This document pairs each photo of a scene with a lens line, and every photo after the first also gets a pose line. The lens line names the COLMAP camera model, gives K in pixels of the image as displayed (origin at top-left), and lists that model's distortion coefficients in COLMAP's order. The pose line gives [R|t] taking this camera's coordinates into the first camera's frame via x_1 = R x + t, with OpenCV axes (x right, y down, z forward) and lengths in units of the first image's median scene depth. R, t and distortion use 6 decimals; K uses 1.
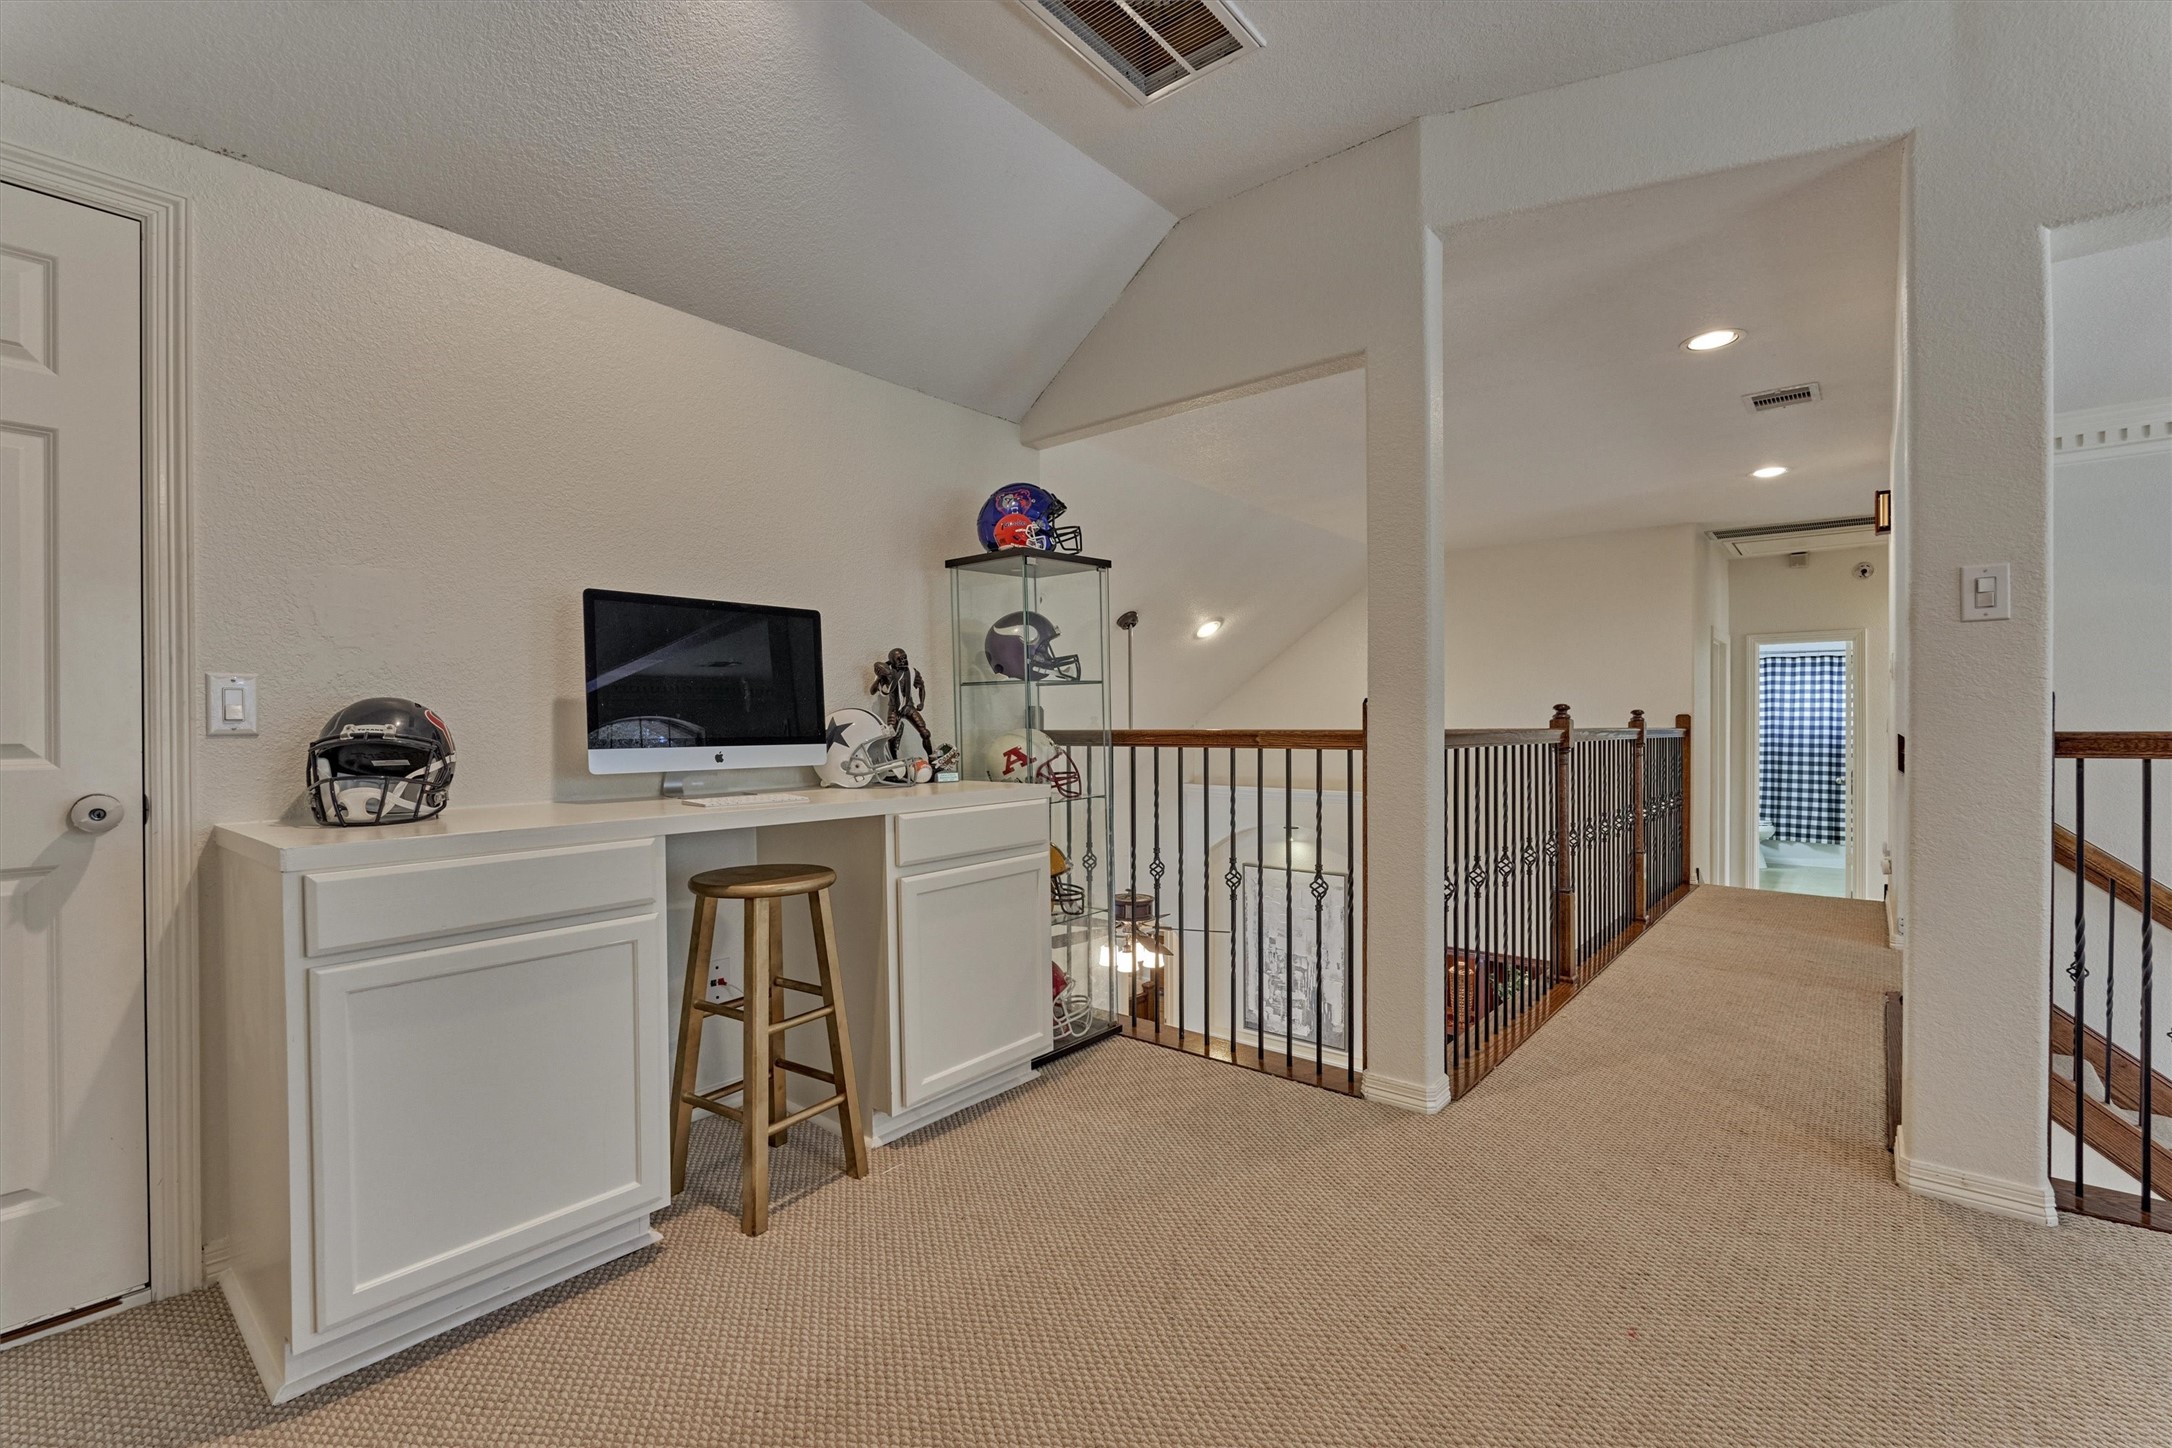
lens RADIAL K [[944.6, 0, 1087.7], [0, 944.6, 729.3], [0, 0, 1]] dist [-0.005945, -0.000206]
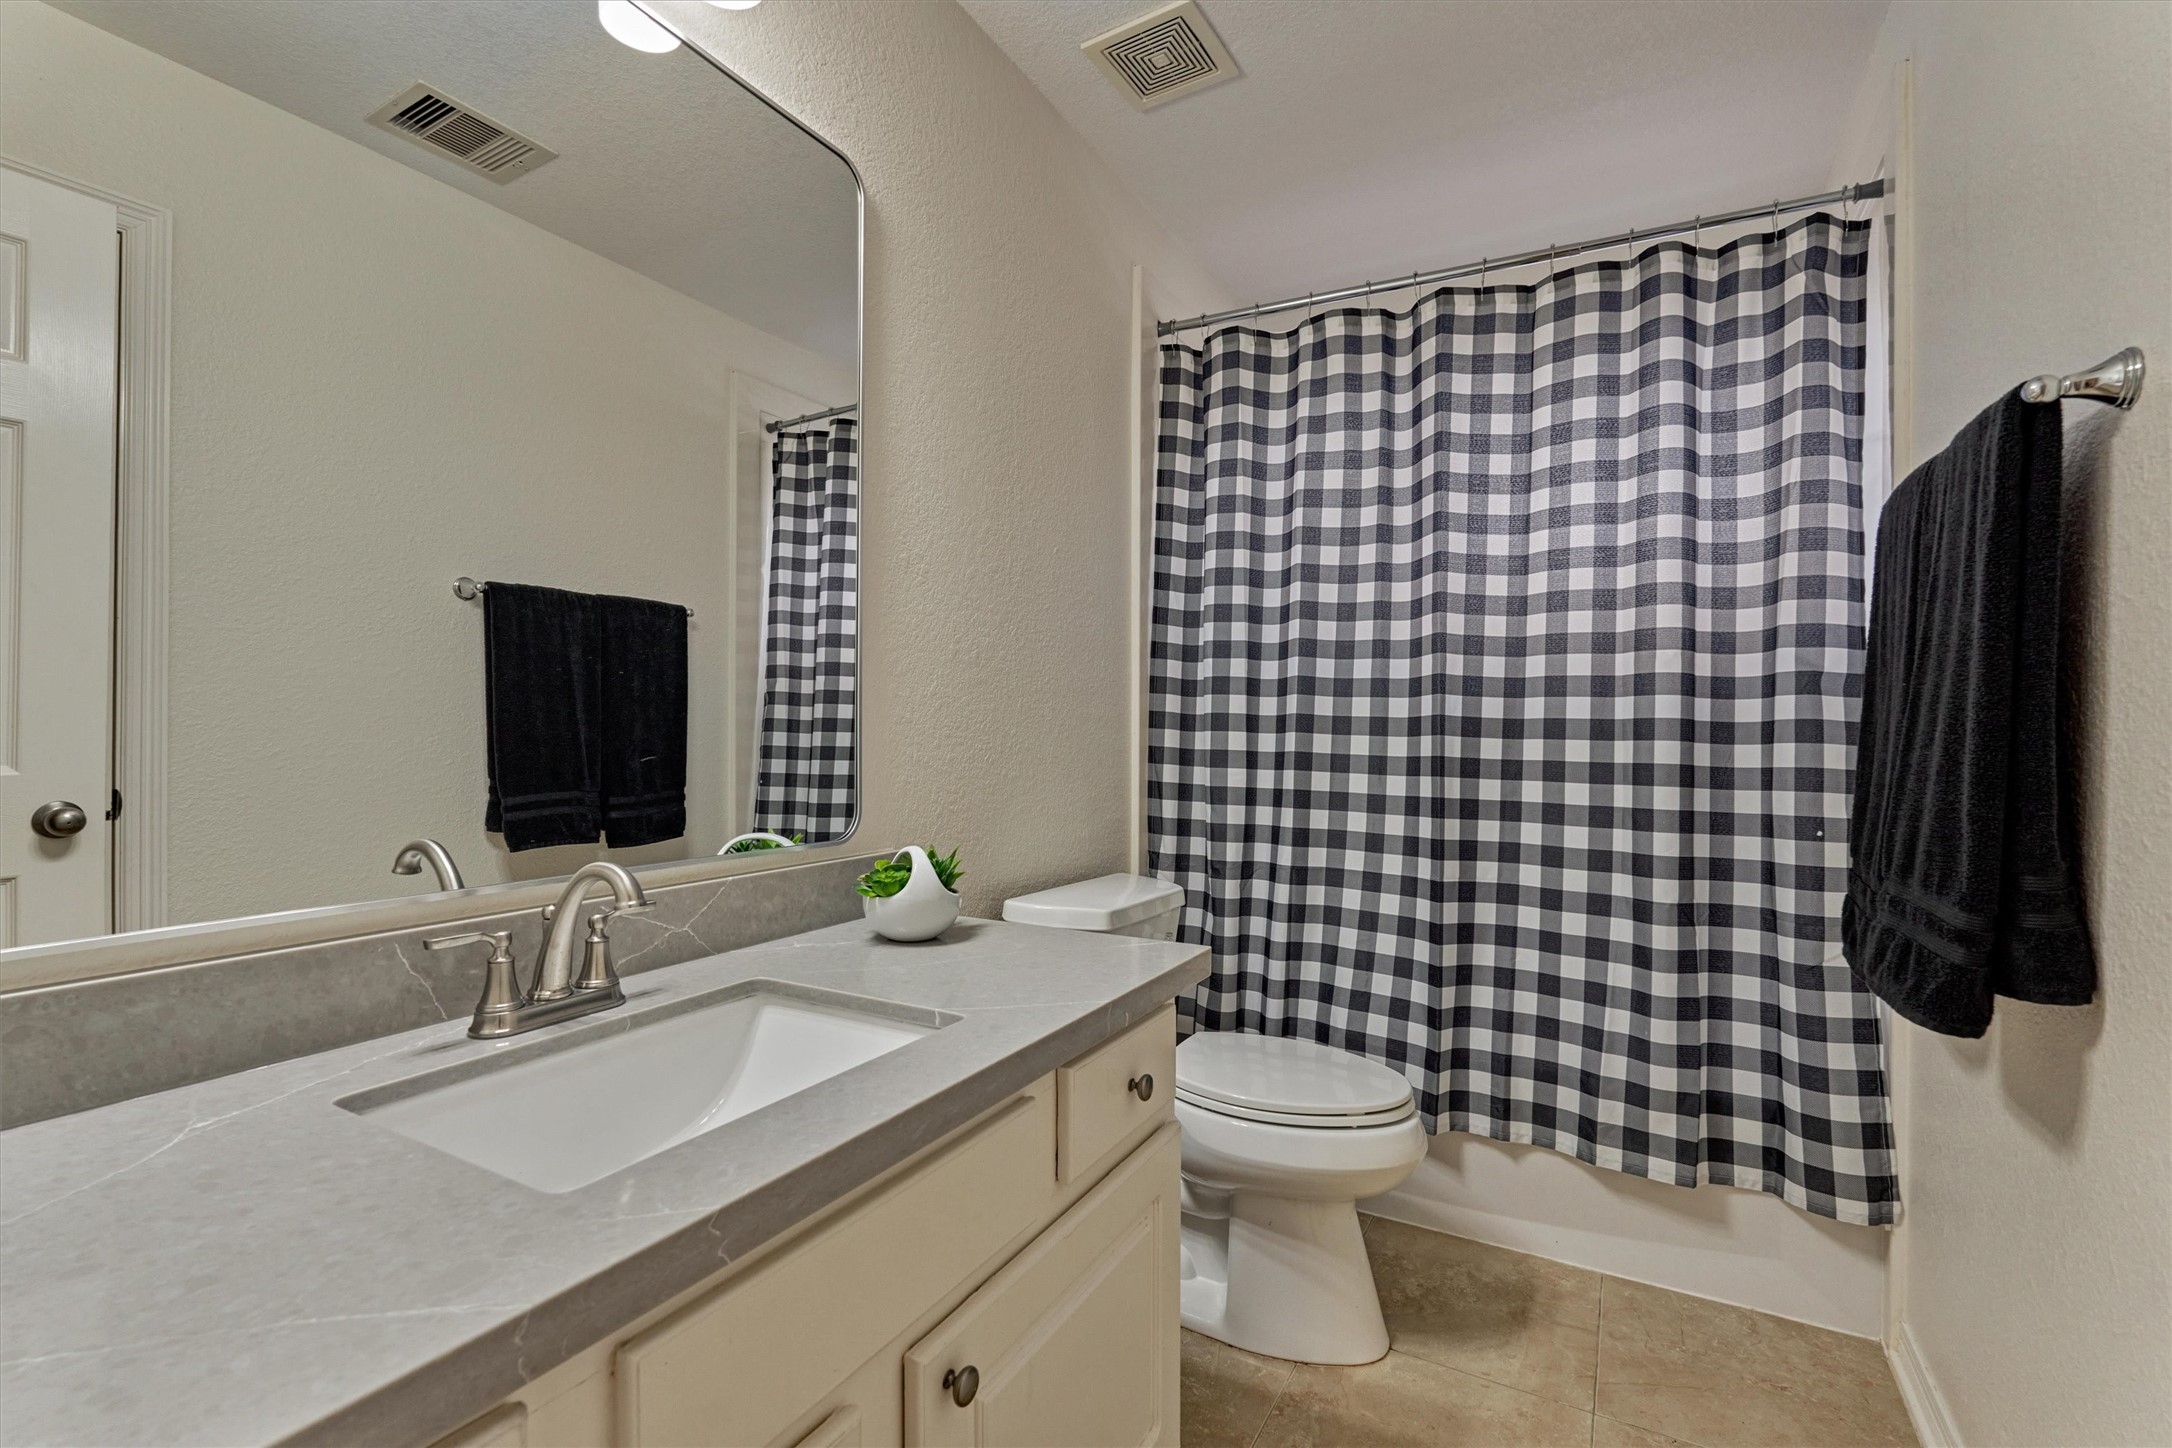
lens RADIAL K [[944.6, 0, 1087.7], [0, 944.6, 729.3], [0, 0, 1]] dist [-0.005945, -0.000206]
pose [[0.989798, 0.004236, 0.142418, 0.626957], [-0.003023, 0.999957, -0.008732, 0.029098], [-0.142449, 0.008212, 0.989768, 0.810115]]
